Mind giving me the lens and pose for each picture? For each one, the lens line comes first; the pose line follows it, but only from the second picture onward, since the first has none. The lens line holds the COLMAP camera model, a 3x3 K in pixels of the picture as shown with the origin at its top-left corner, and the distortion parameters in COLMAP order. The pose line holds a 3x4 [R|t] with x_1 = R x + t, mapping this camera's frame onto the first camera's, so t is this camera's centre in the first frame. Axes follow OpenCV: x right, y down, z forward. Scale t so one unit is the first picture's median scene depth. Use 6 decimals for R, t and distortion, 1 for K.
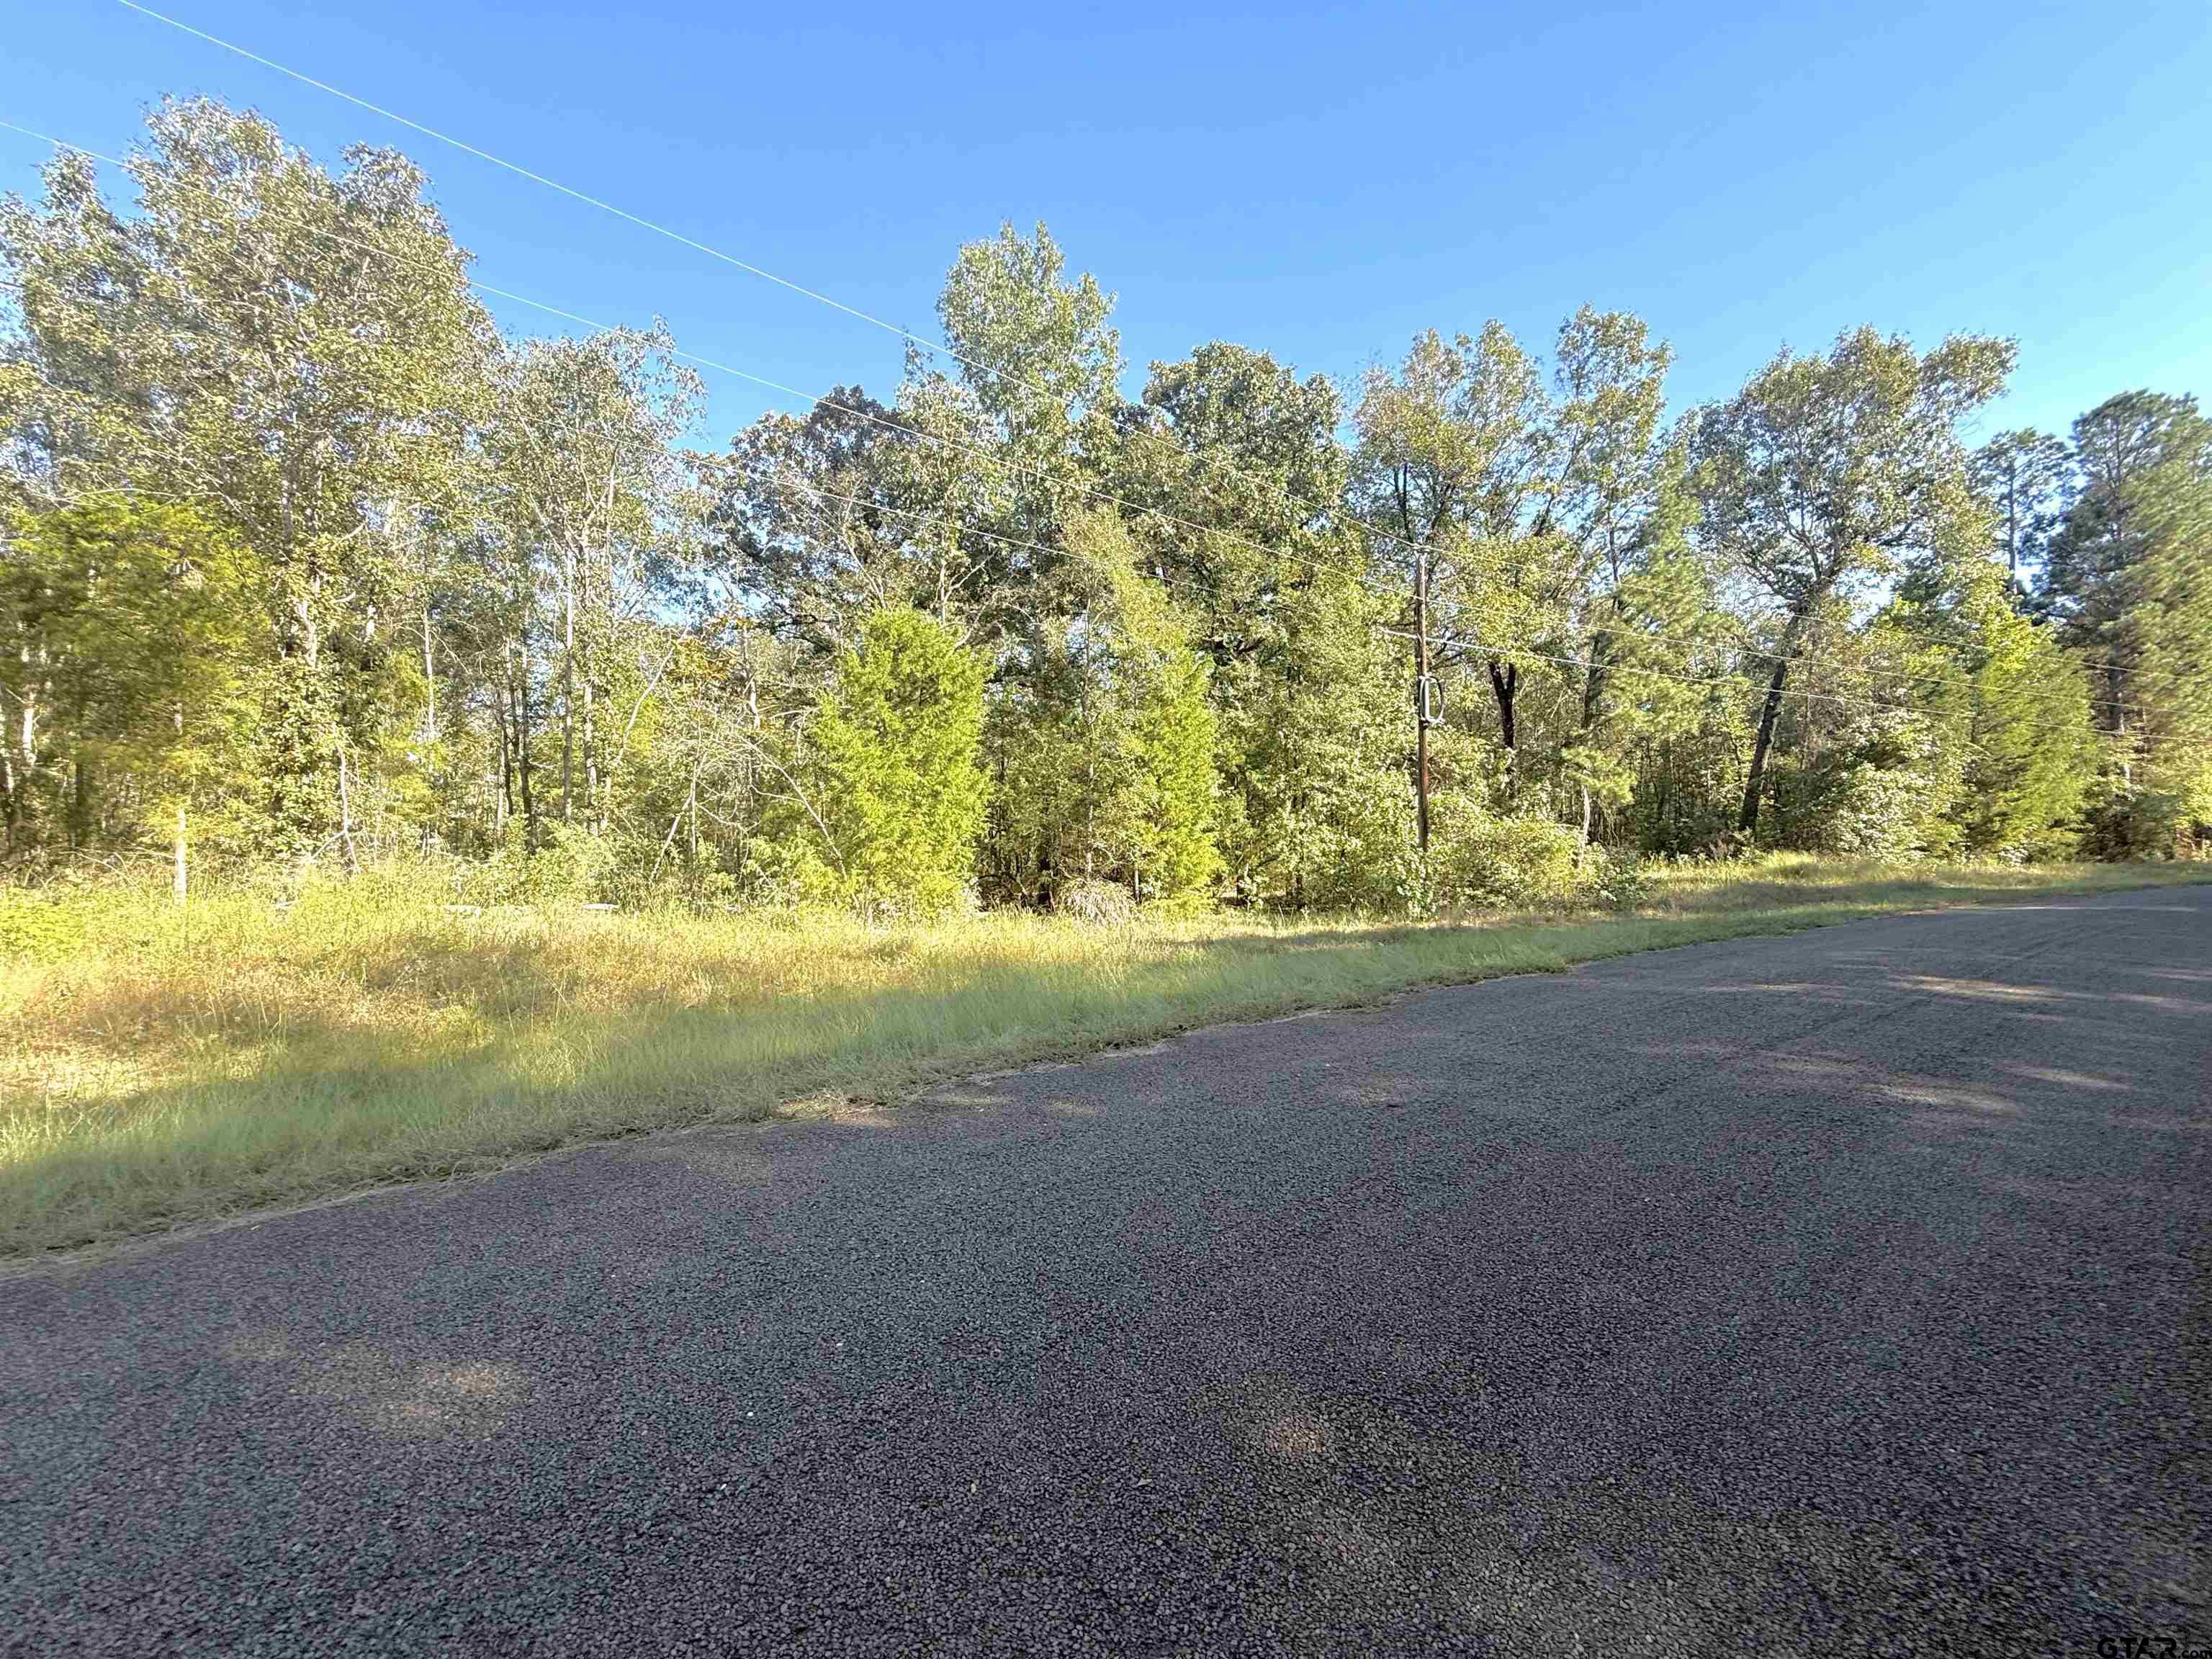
lens RADIAL K [[893.2, 0, 1106.0], [0, 893.2, 829.5], [0, 0, 1]] dist [-0.001688, 0.000110]
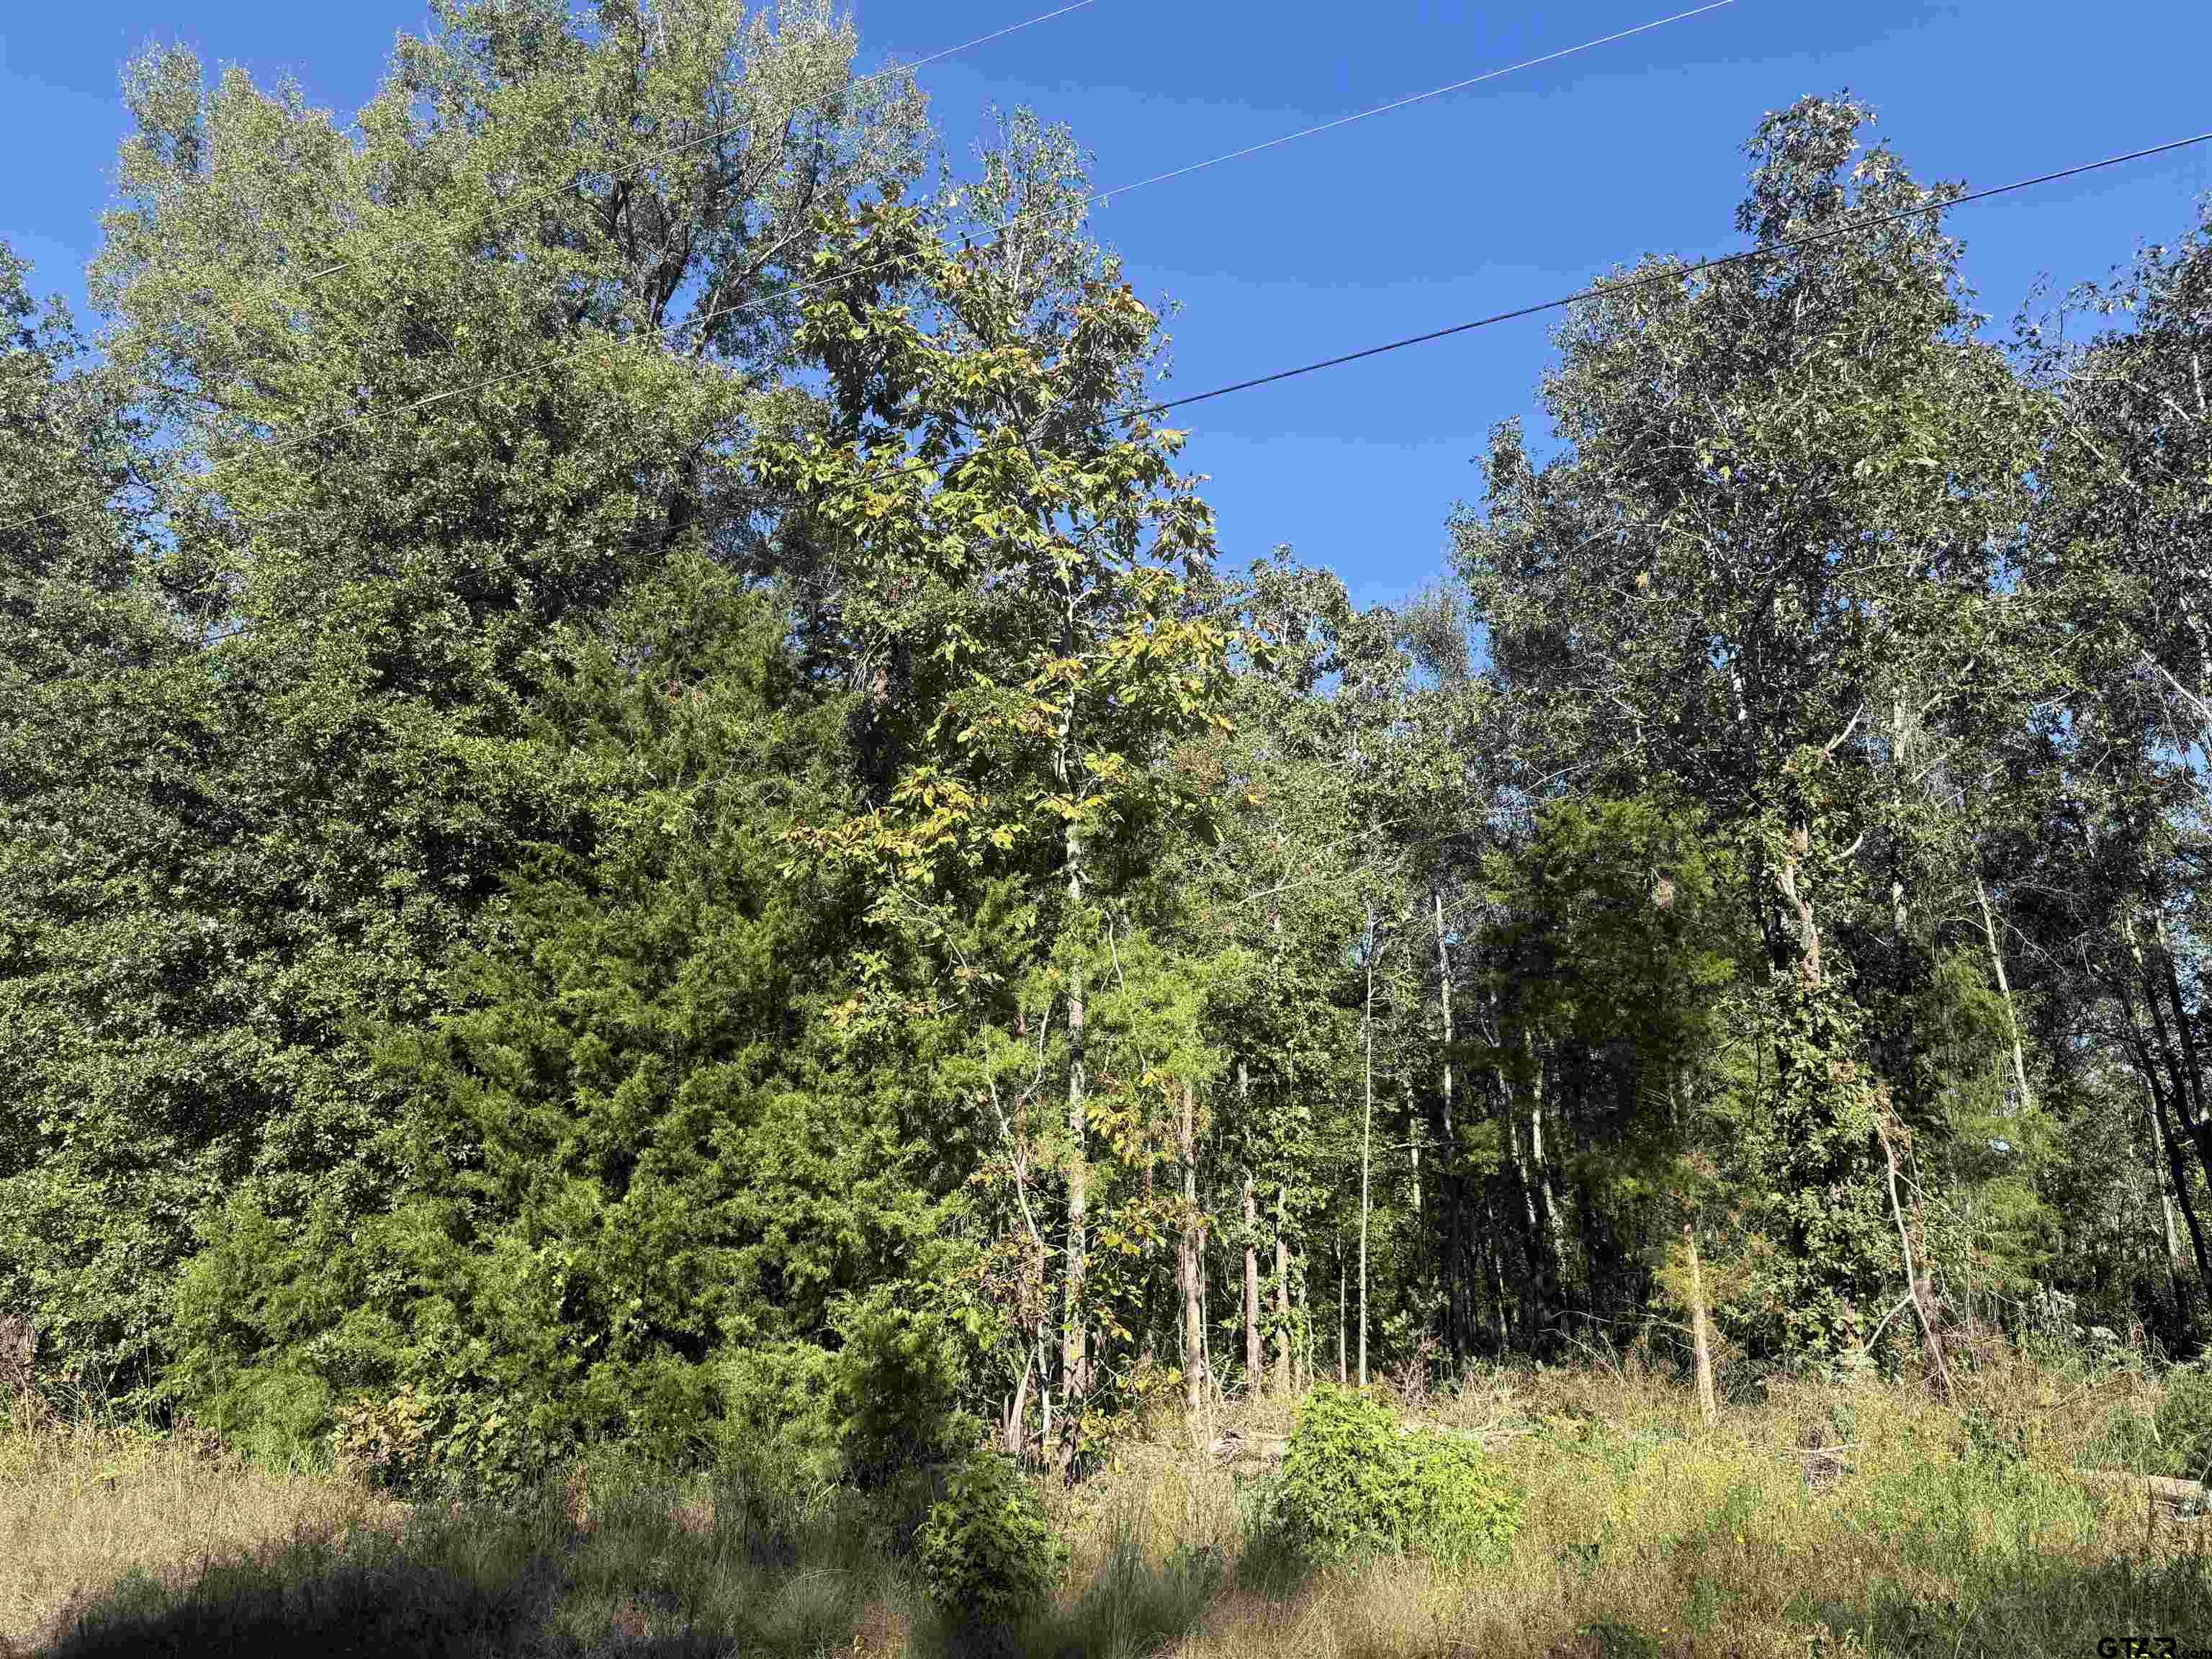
lens RADIAL K [[1512.2, 0, 1194.2], [0, 1512.2, 829.2], [0, 0, 1]] dist [0.164308, -0.226920]
pose [[0.429300, -0.256749, -0.865899, -0.195031], [0.007712, 0.959749, -0.280753, -0.007354], [0.903129, 0.113850, 0.414000, 0.236282]]
